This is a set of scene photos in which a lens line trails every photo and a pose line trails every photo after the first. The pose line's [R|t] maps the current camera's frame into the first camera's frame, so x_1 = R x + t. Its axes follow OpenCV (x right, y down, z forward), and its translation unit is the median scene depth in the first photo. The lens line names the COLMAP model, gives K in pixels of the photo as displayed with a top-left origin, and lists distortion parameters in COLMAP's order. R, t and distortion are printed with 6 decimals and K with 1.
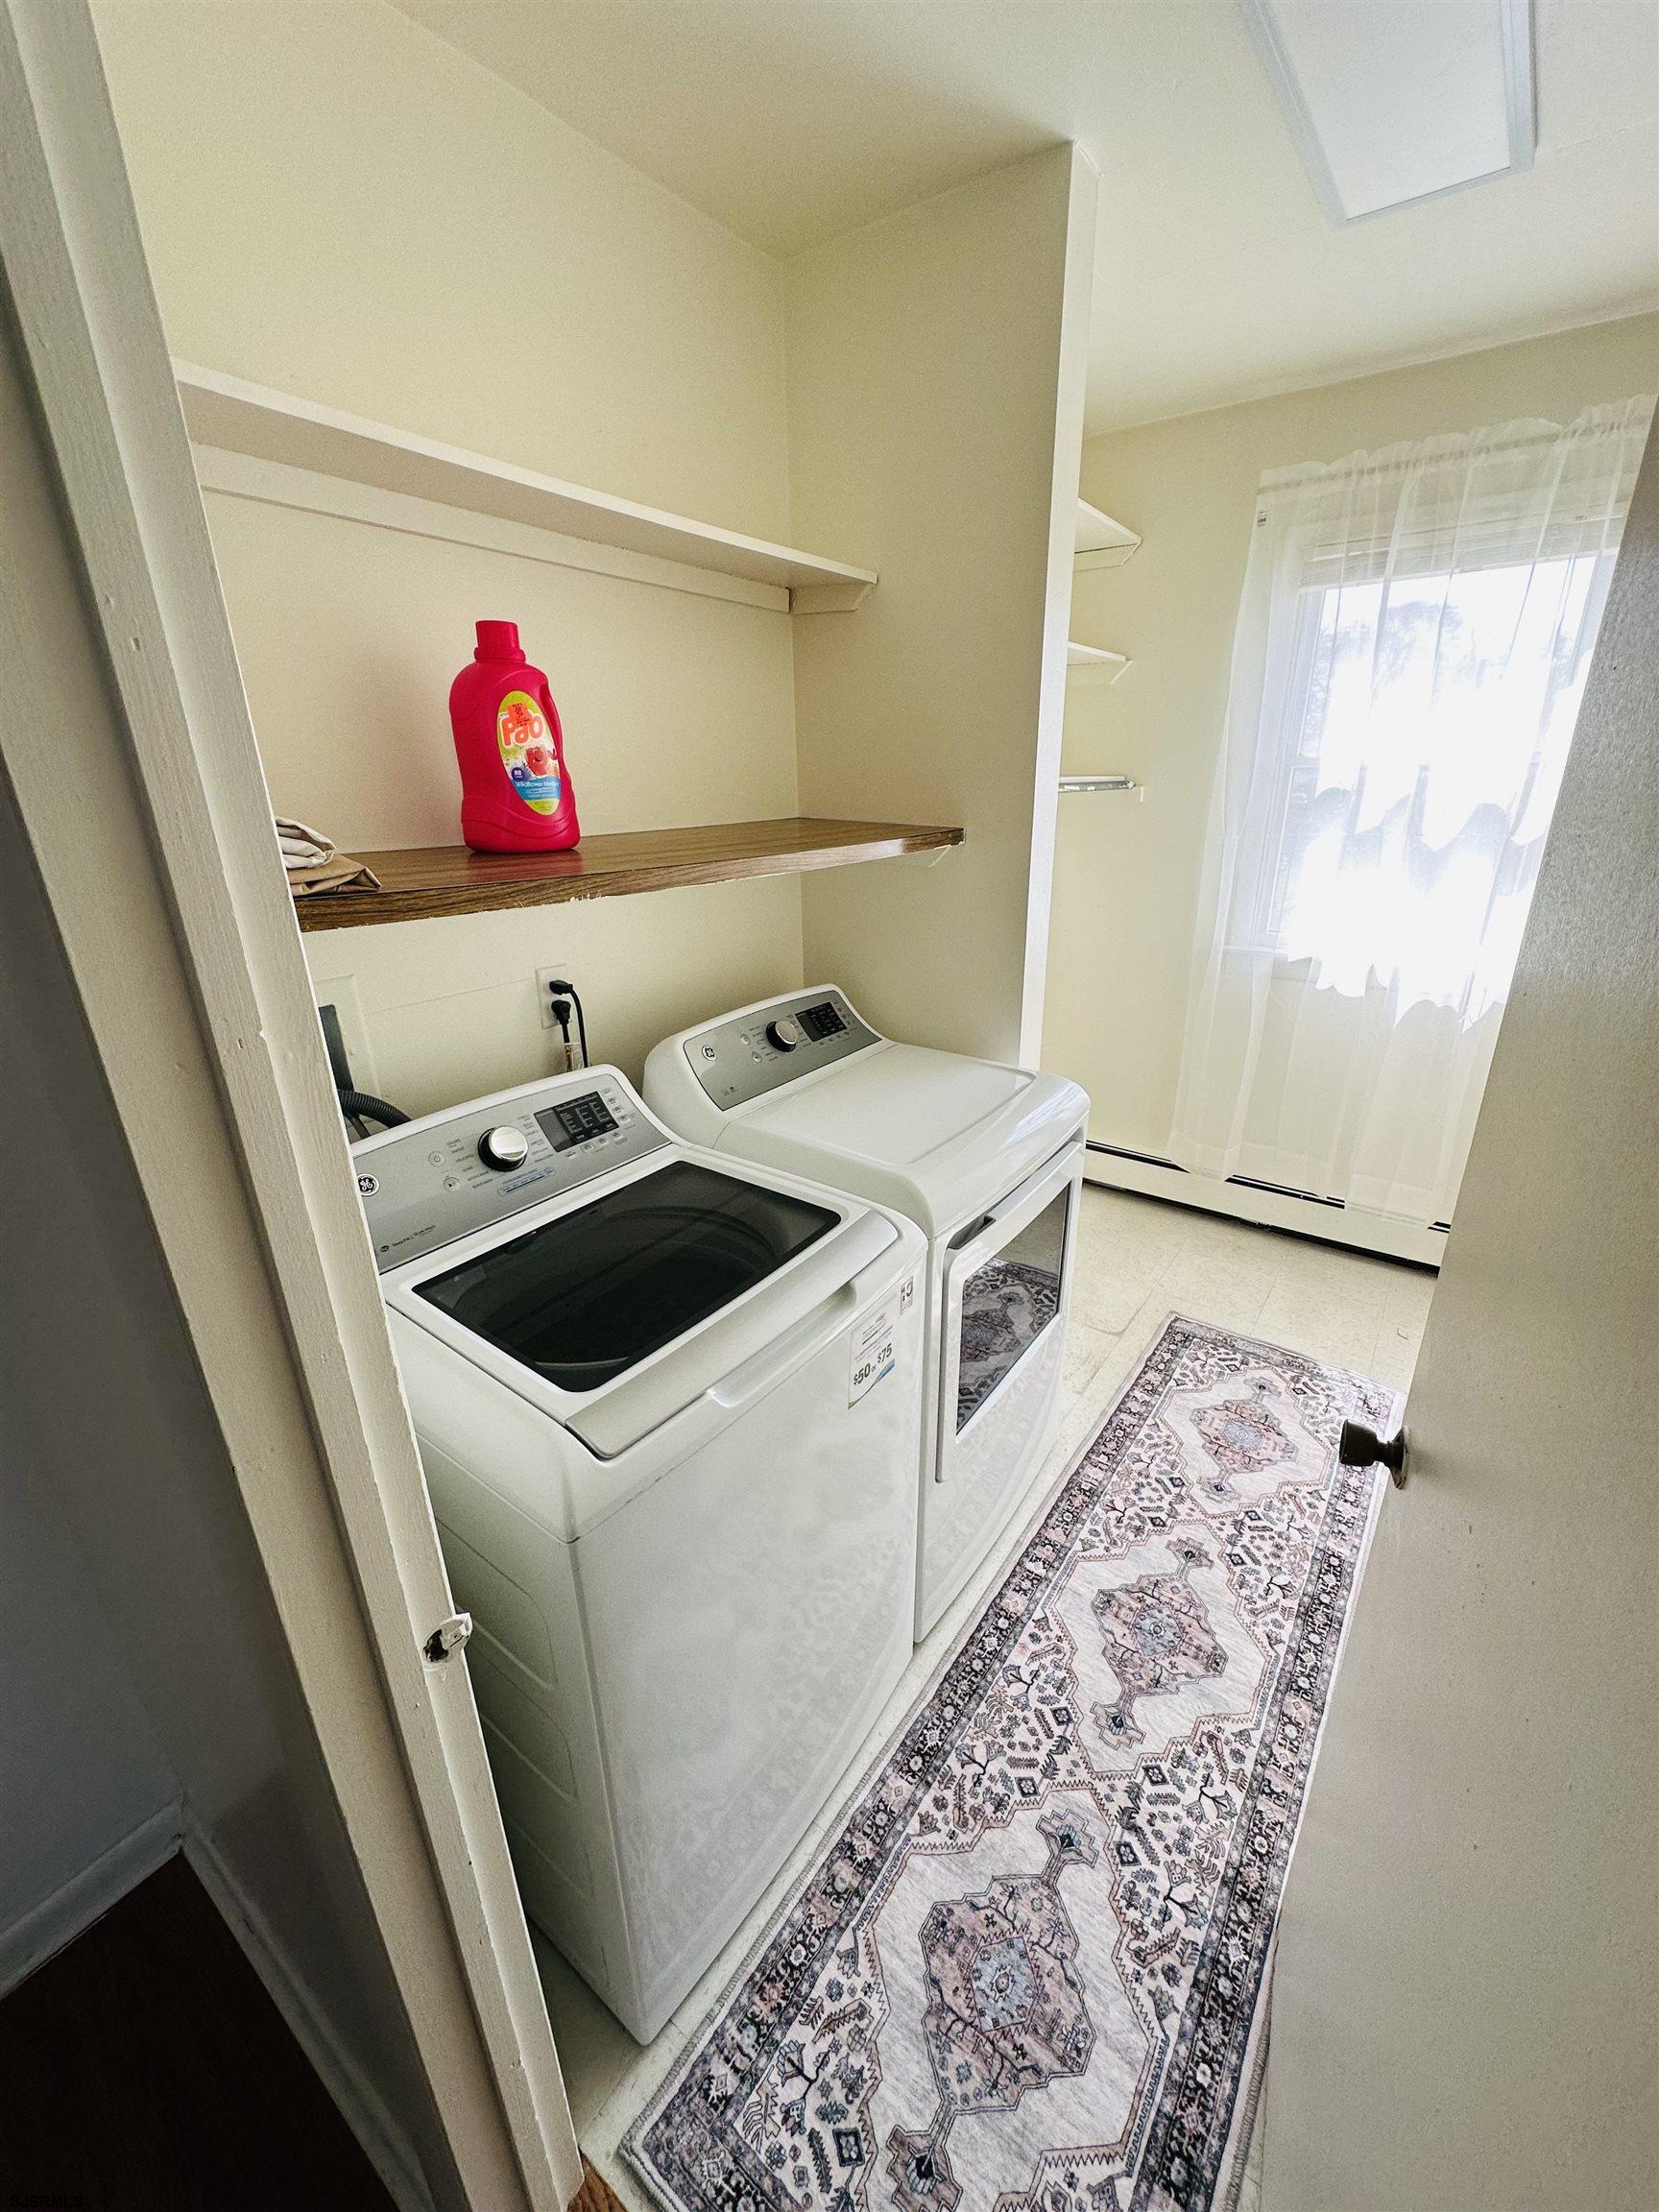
lens RADIAL K [[884.0, 0, 833.0], [0, 884.0, 1104.4], [0, 0, 1]] dist [-0.002626, -0.000355]
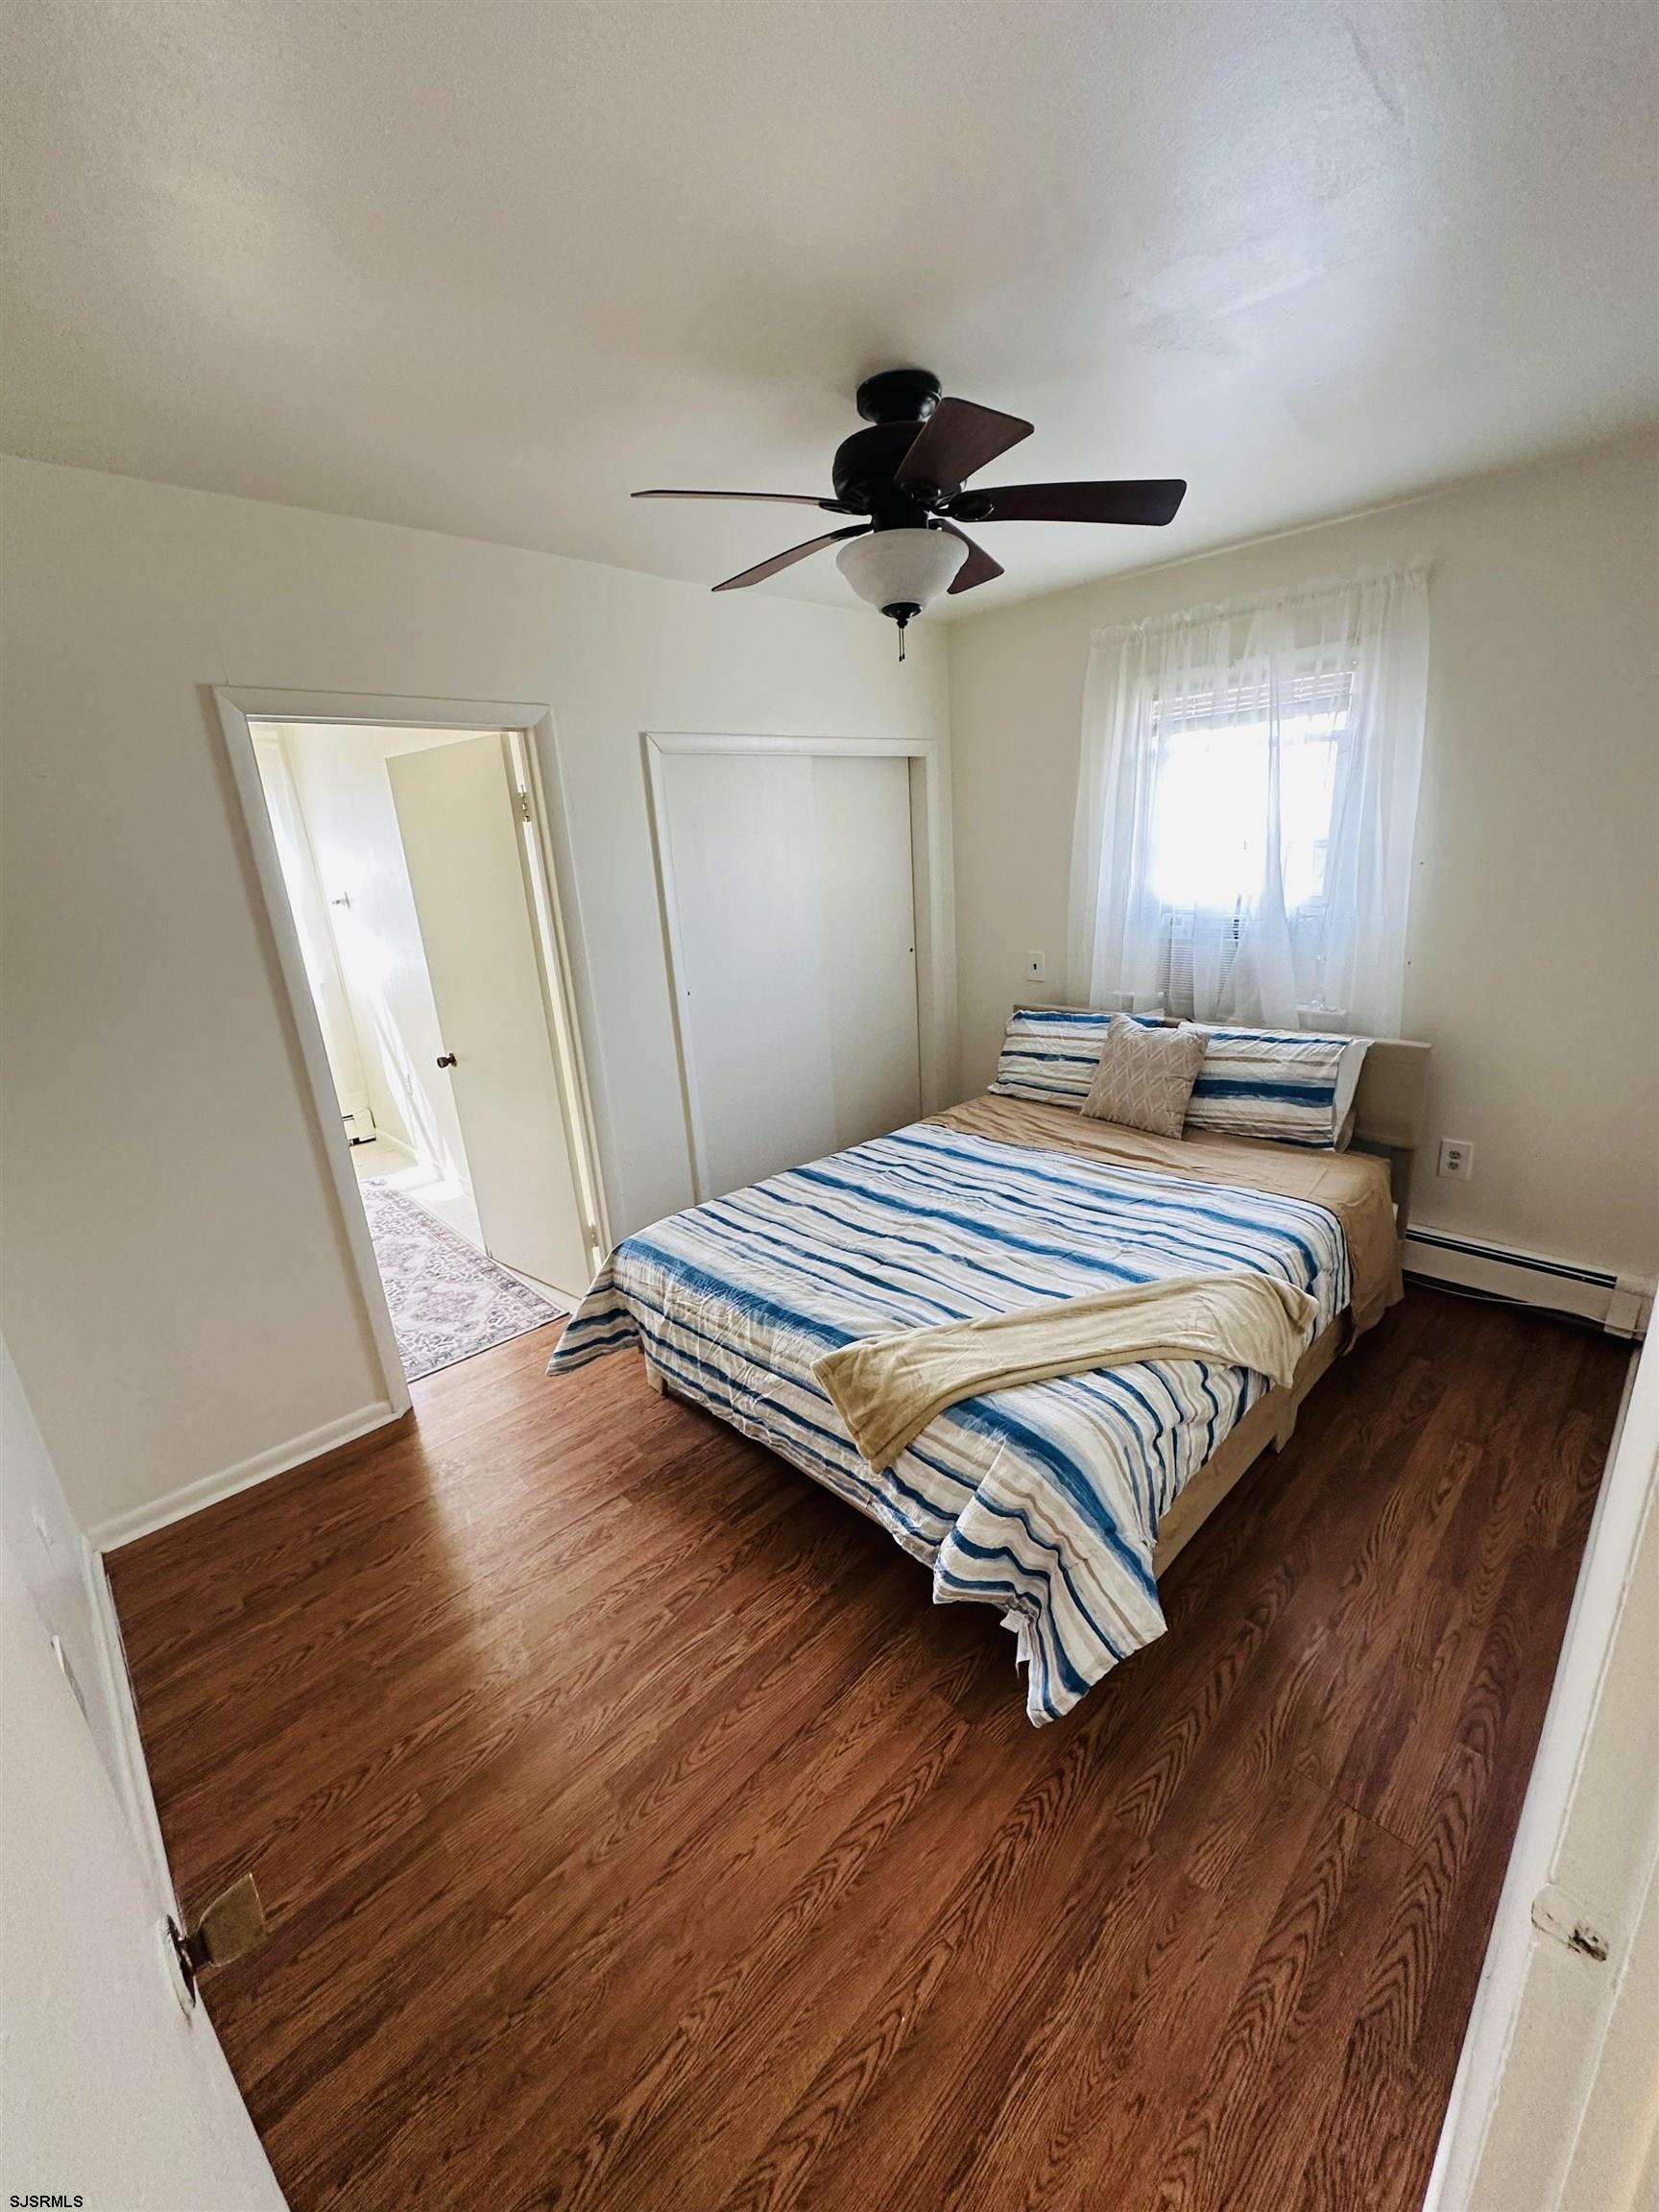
lens RADIAL K [[884.0, 0, 836.3], [0, 884.0, 1116.9], [0, 0, 1]] dist [-0.002626, -0.000355]
pose [[0.164573, -0.279411, 0.945963, -1.862414], [0.401500, 0.894968, 0.194498, 0.363507], [-0.900951, 0.347795, 0.259471, -0.946193]]
